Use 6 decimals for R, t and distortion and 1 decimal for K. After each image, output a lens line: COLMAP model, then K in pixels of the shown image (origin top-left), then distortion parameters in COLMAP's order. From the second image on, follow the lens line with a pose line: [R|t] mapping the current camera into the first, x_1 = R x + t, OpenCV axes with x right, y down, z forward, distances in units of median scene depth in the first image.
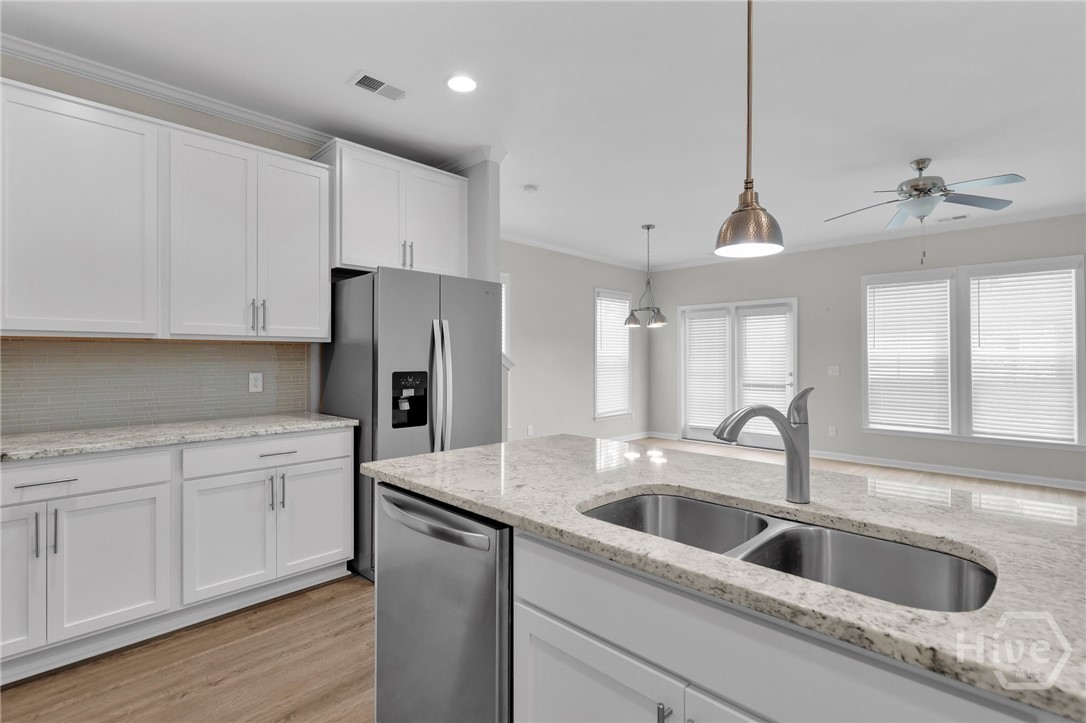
lens RADIAL K [[512.0, 0, 549.2], [0, 512.0, 355.9], [0, 0, 1]] dist [0.002270, -0.000049]
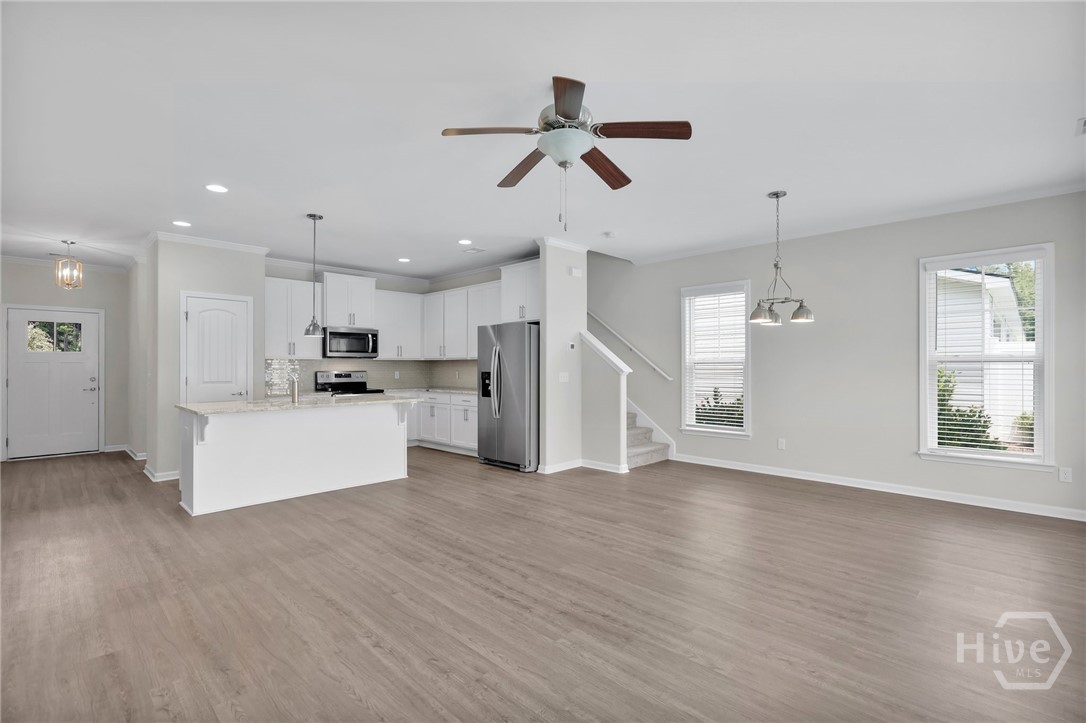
lens RADIAL K [[499.2, 0, 547.1], [0, 499.2, 362.6], [0, 0, 1]] dist [0.000161, 0.000382]
pose [[-0.013630, -0.006581, -0.999885, 1.751886], [0.009207, 0.999935, -0.006707, 0.008455], [0.999865, -0.009297, -0.013569, 1.222124]]
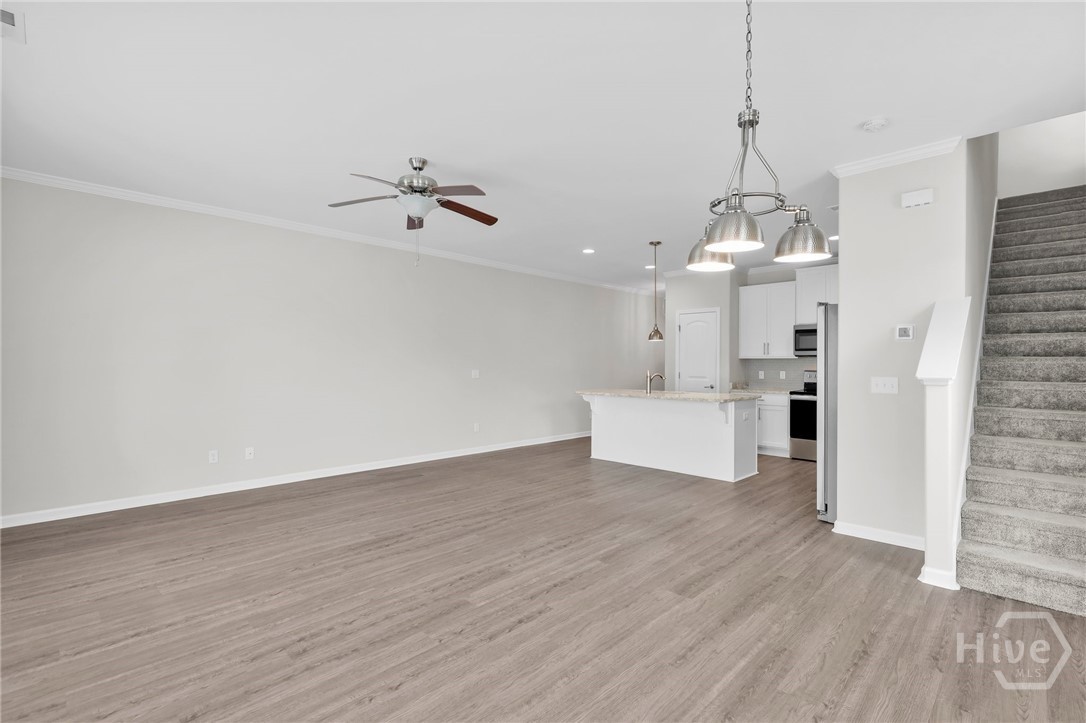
lens RADIAL K [[499.2, 0, 547.1], [0, 499.2, 362.6], [0, 0, 1]] dist [0.000161, 0.000382]
pose [[-0.999901, -0.004941, 0.013138, 0.575151], [-0.005065, 0.999942, -0.009462, 0.014917], [-0.013090, -0.009527, -0.999869, 2.410658]]
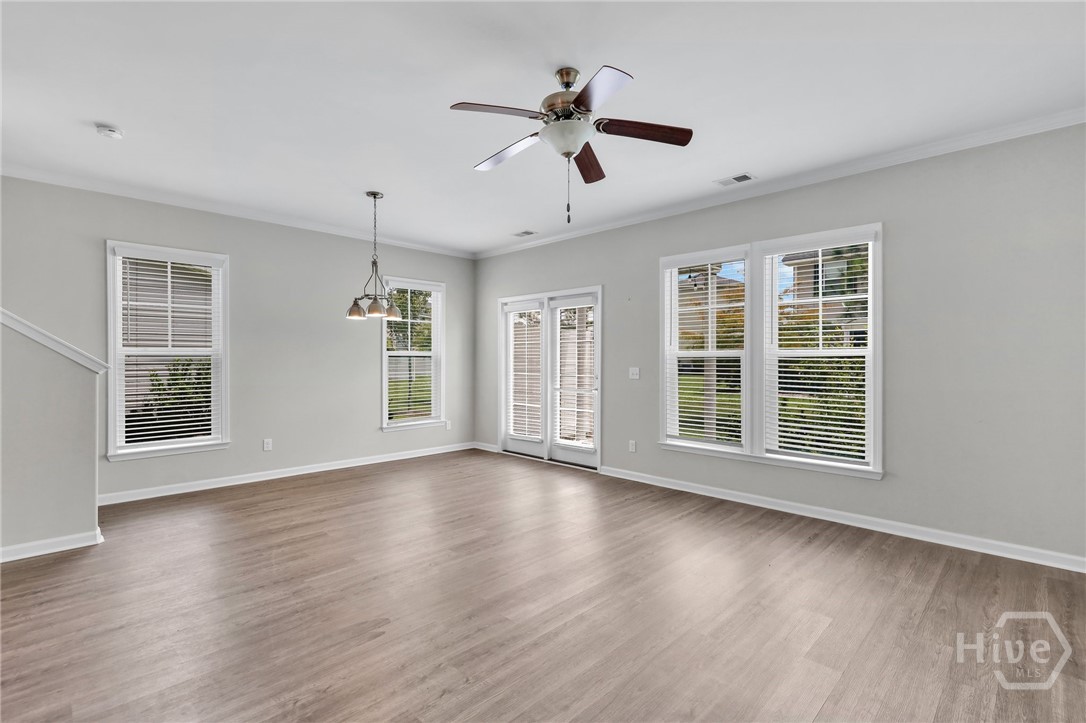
lens RADIAL K [[499.2, 0, 547.1], [0, 499.2, 362.6], [0, 0, 1]] dist [0.000161, 0.000382]
pose [[0.999976, -0.000015, -0.006864, 0.867952], [0.000105, 0.999915, 0.013053, 0.003441], [0.006863, -0.013053, 0.999891, 0.396834]]
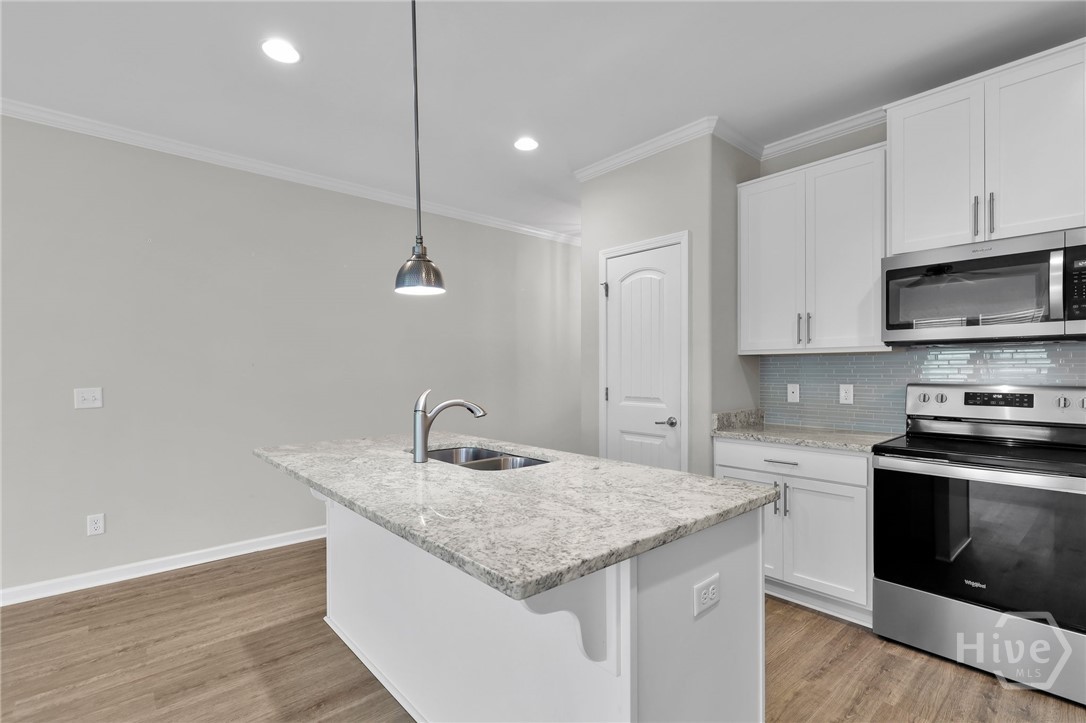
lens RADIAL K [[509.1, 0, 548.4], [0, 509.1, 375.4], [0, 0, 1]] dist [-0.000715, 0.000019]
pose [[-0.997361, 0.002433, 0.072565, -0.013972], [0.002668, 0.999992, 0.003142, 0.004610], [-0.072557, 0.003328, -0.997359, 1.040268]]
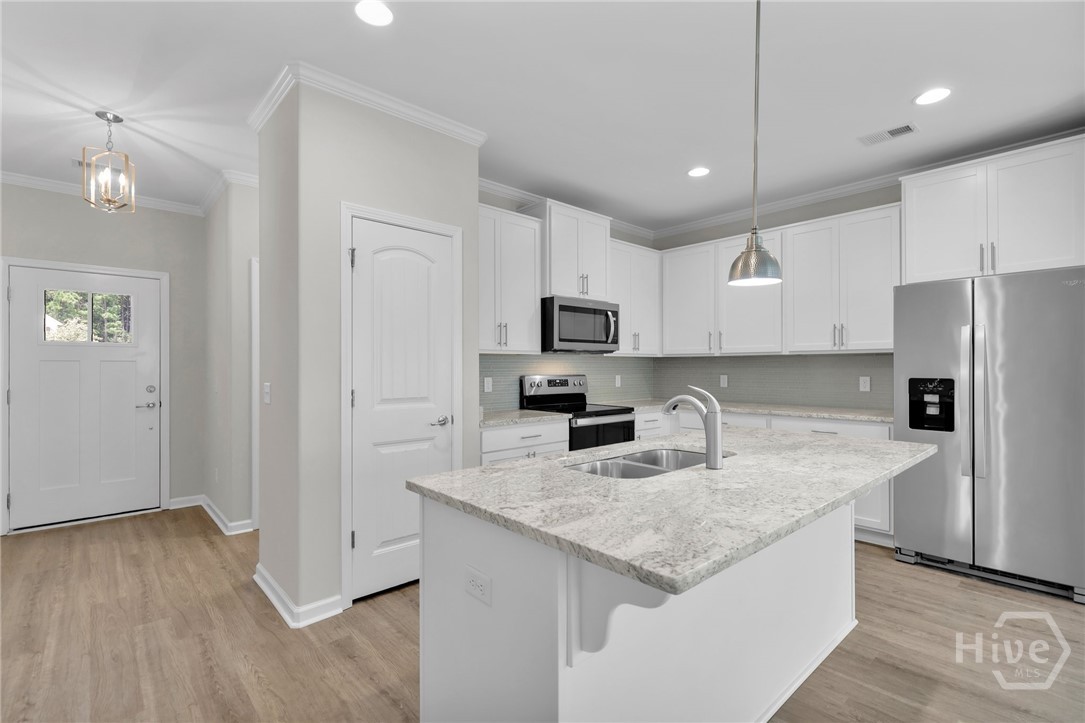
lens RADIAL K [[492.0, 0, 544.2], [0, 492.0, 365.3], [0, 0, 1]] dist [-0.003763, -0.000303]
pose [[-0.060760, -0.003506, -0.998146, 0.747265], [0.008635, 0.999955, -0.004038, 0.001234], [0.998115, -0.008865, -0.060727, 0.247765]]
